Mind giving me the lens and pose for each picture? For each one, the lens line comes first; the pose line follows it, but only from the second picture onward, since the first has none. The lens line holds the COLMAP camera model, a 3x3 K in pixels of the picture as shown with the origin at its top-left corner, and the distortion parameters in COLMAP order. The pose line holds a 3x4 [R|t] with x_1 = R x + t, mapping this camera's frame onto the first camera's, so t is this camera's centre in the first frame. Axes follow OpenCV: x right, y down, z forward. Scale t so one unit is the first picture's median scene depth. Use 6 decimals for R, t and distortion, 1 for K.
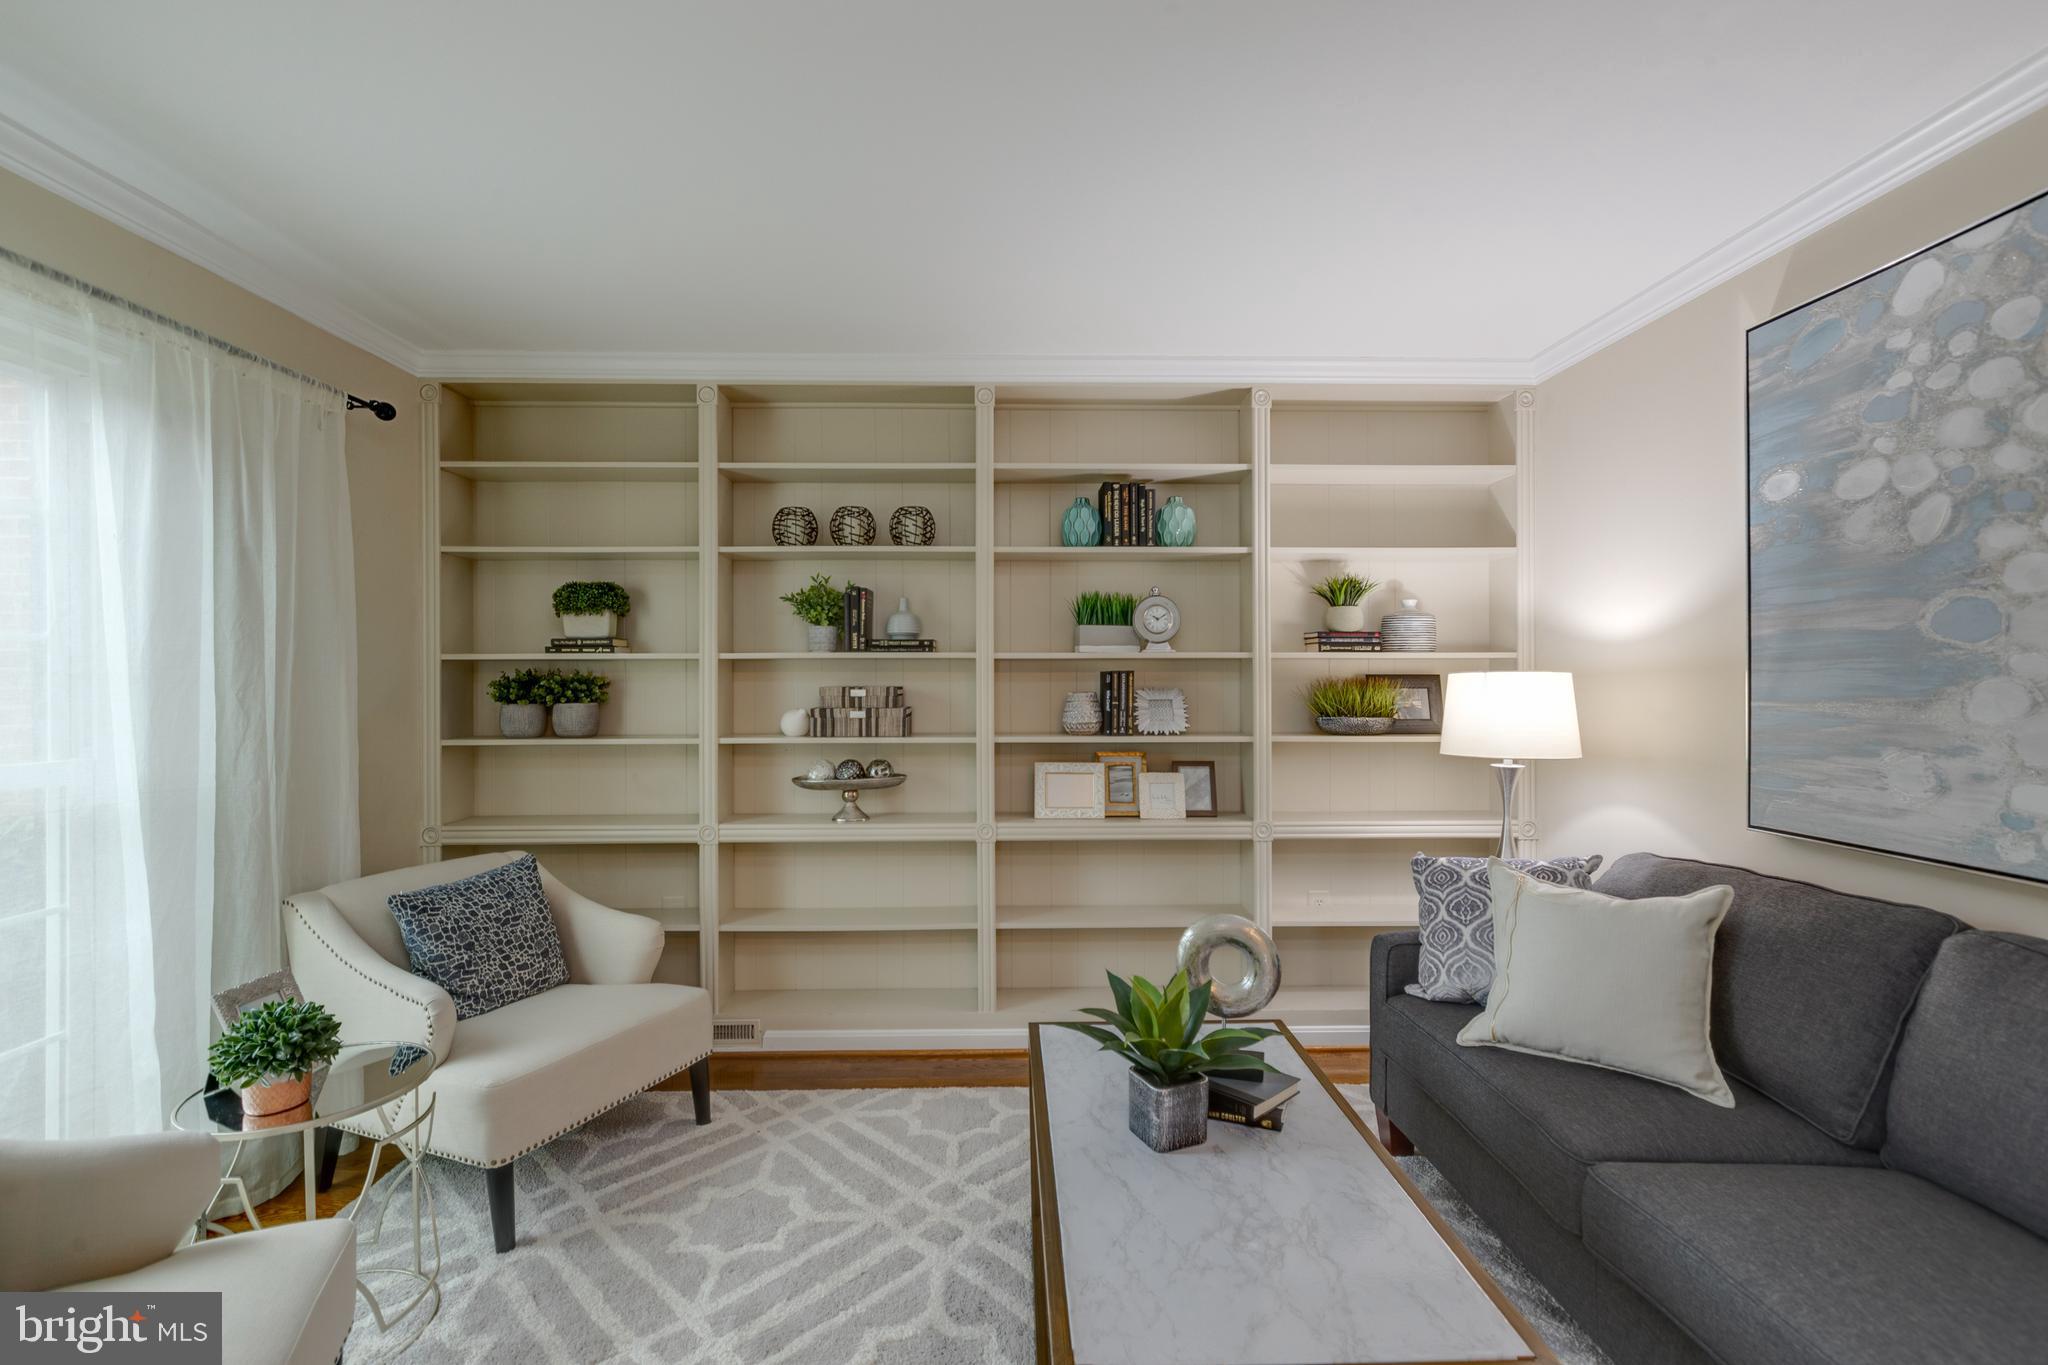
lens RADIAL K [[907.9, 0, 1014.8], [0, 907.9, 680.9], [0, 0, 1]] dist [-0.003467, 0.000418]
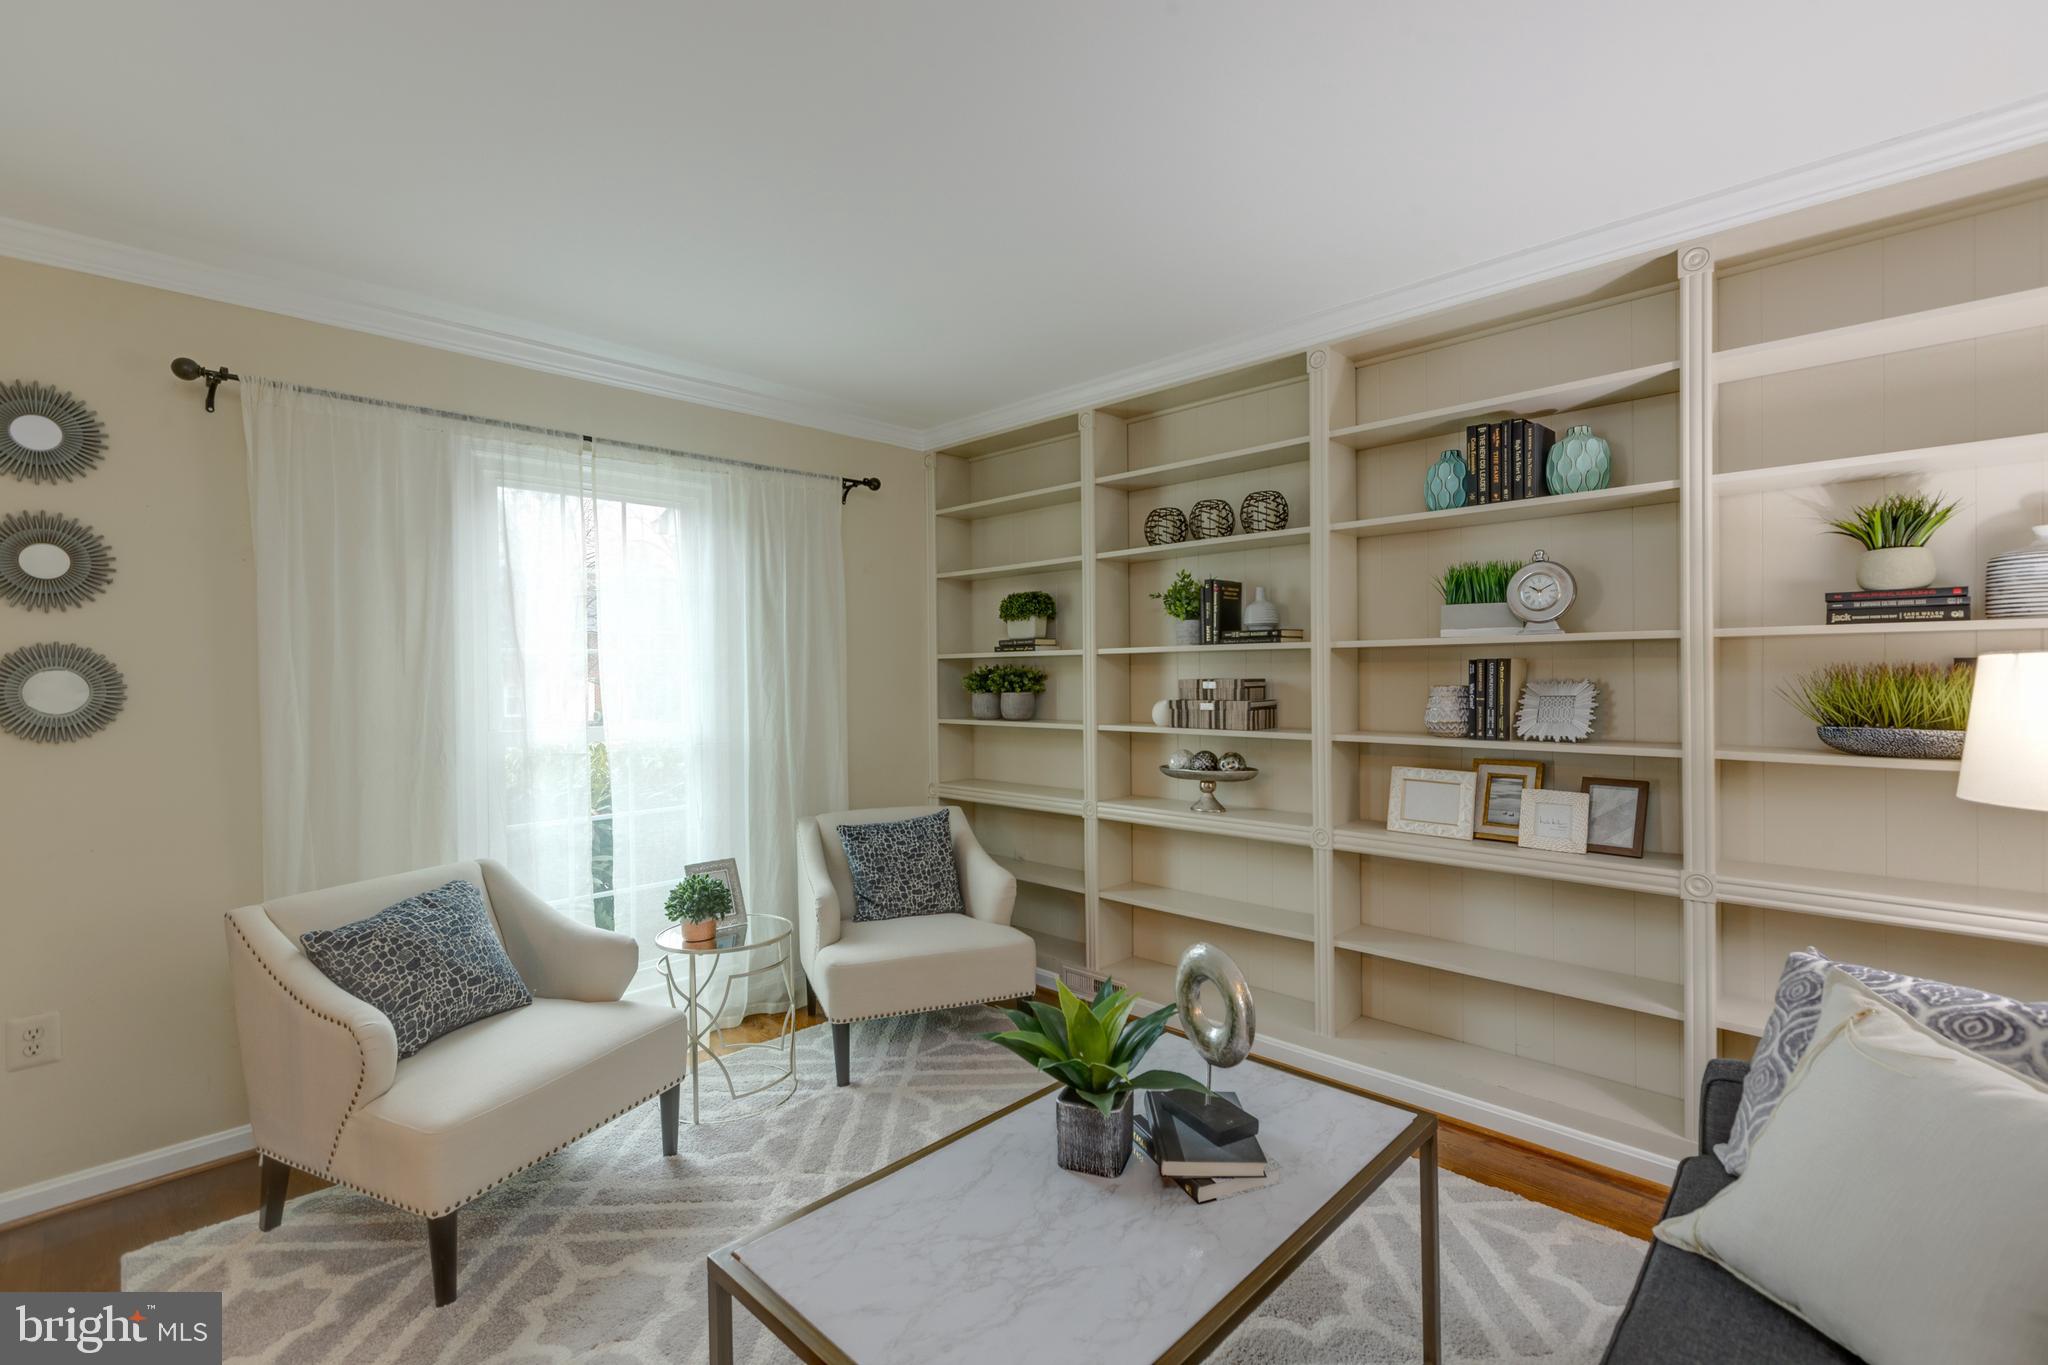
lens RADIAL K [[907.9, 0, 1026.6], [0, 907.9, 682.4], [0, 0, 1]] dist [-0.003467, 0.000418]
pose [[0.702948, 0.002314, -0.711238, 0.399888], [0.008025, 0.999905, 0.011184, -0.002739], [0.711196, -0.013569, 0.702862, 0.146528]]
